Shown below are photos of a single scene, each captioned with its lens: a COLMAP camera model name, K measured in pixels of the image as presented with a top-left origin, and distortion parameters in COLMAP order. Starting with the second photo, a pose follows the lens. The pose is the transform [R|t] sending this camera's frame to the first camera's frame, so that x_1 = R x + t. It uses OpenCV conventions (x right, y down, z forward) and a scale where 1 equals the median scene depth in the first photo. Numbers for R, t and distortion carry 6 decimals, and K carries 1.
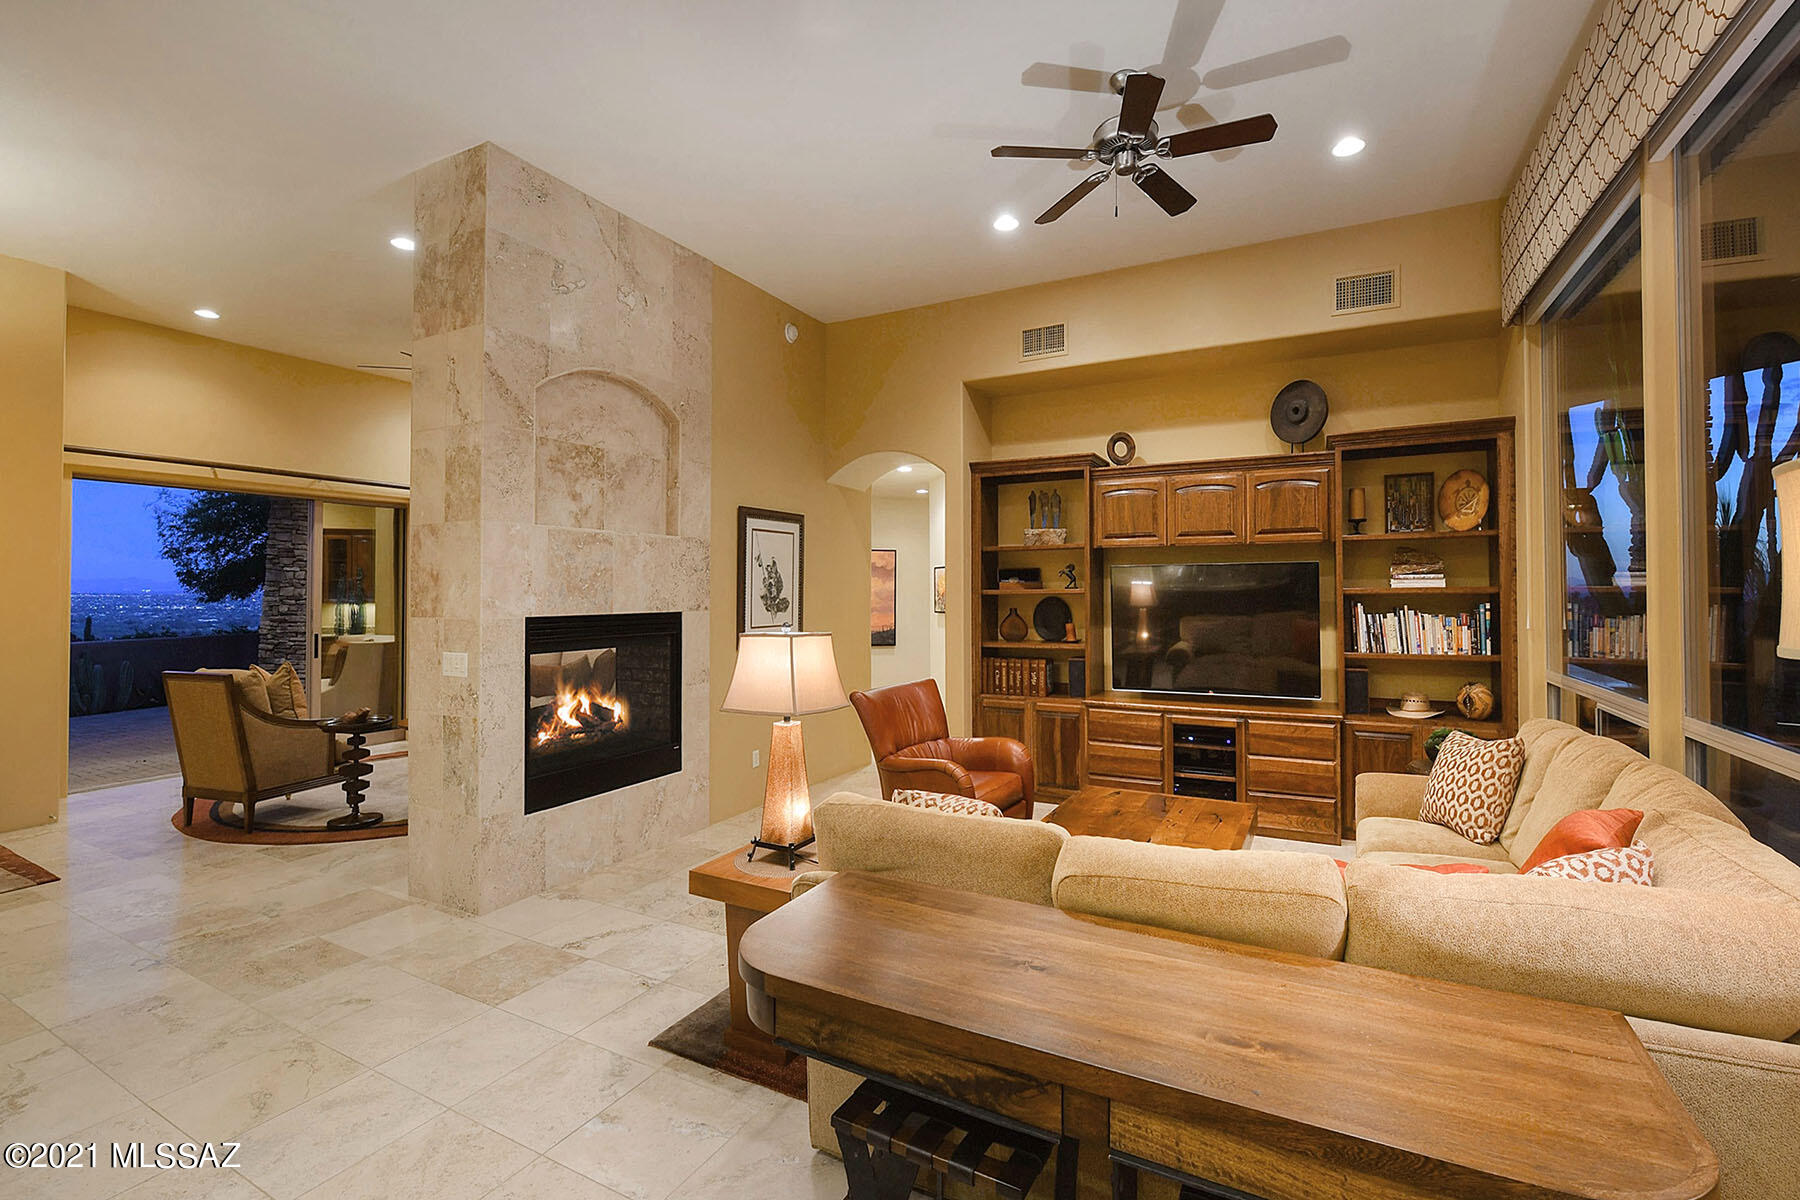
lens RADIAL K [[757.8, 0, 900.9], [0, 757.8, 586.4], [0, 0, 1]] dist [-0.017556, -0.000738]
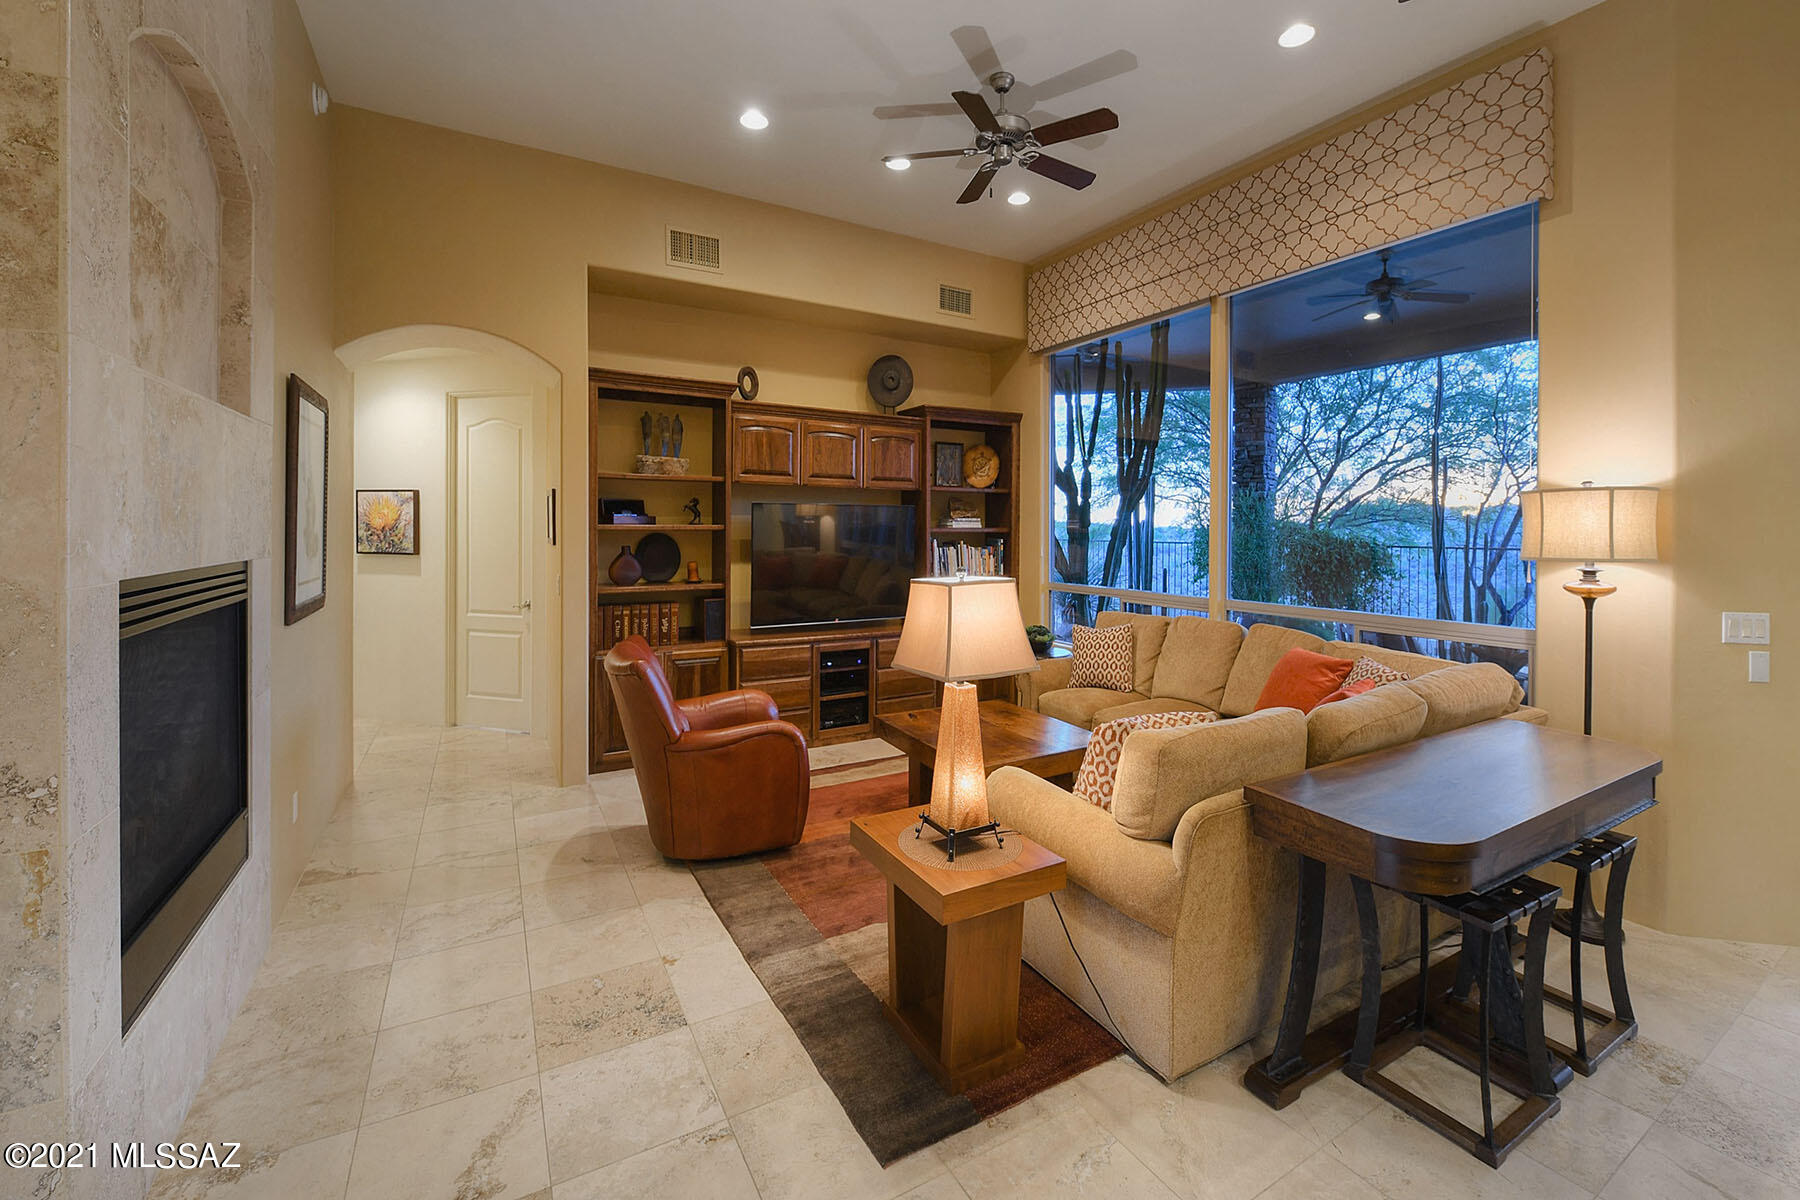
lens RADIAL K [[757.8, 0, 916.3], [0, 757.8, 535.7], [0, 0, 1]] dist [-0.017556, -0.000738]
pose [[0.530586, 0.000019, 0.847631, -0.474001], [-0.018240, 0.999769, 0.011395, 0.001682], [-0.847435, -0.021507, 0.530463, 0.314744]]
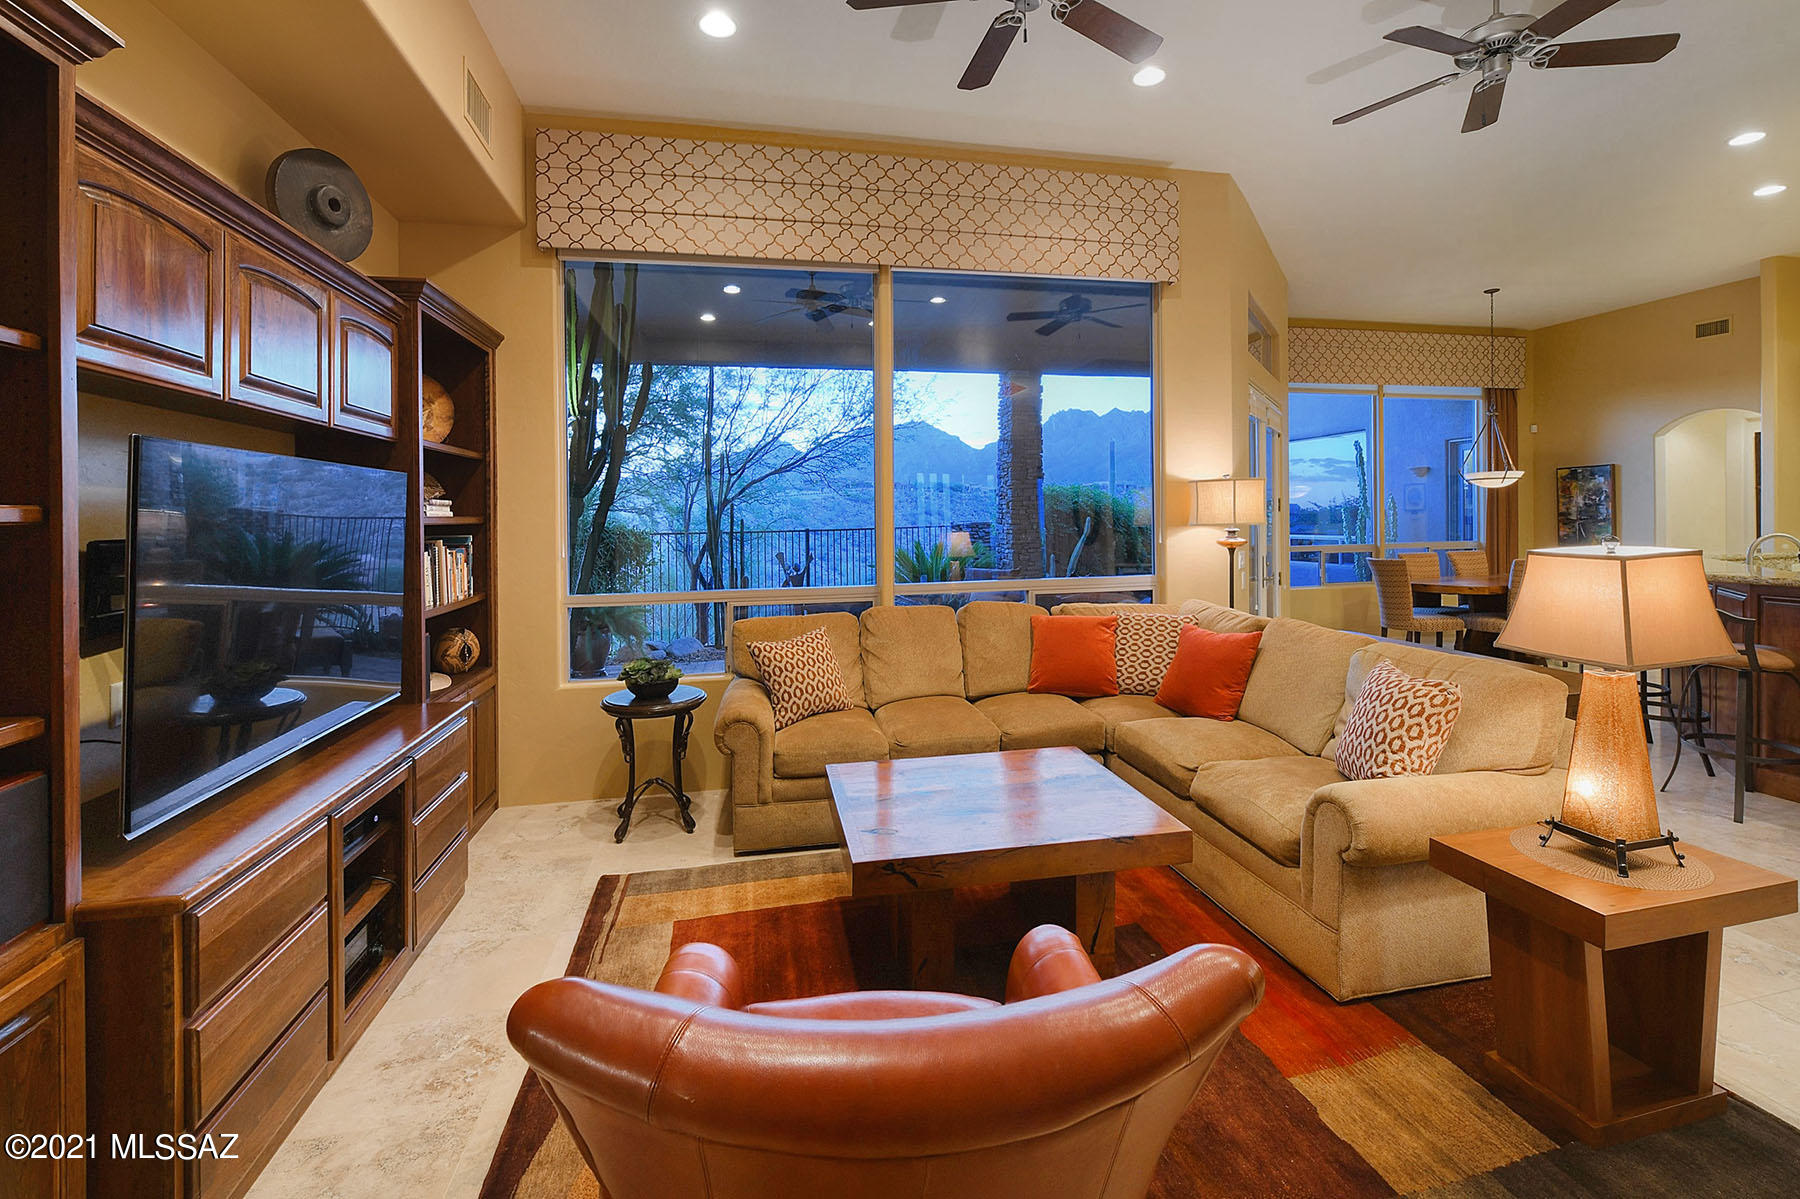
lens RADIAL K [[708.3, 0, 862.9], [0, 708.3, 521.0], [0, 0, 1]] dist [-0.013115, -0.001359]
pose [[-0.622304, 0.012434, 0.782677, -0.134350], [0.009279, 0.999921, -0.008507, 0.015348], [-0.782721, 0.001968, -0.622370, 1.002889]]
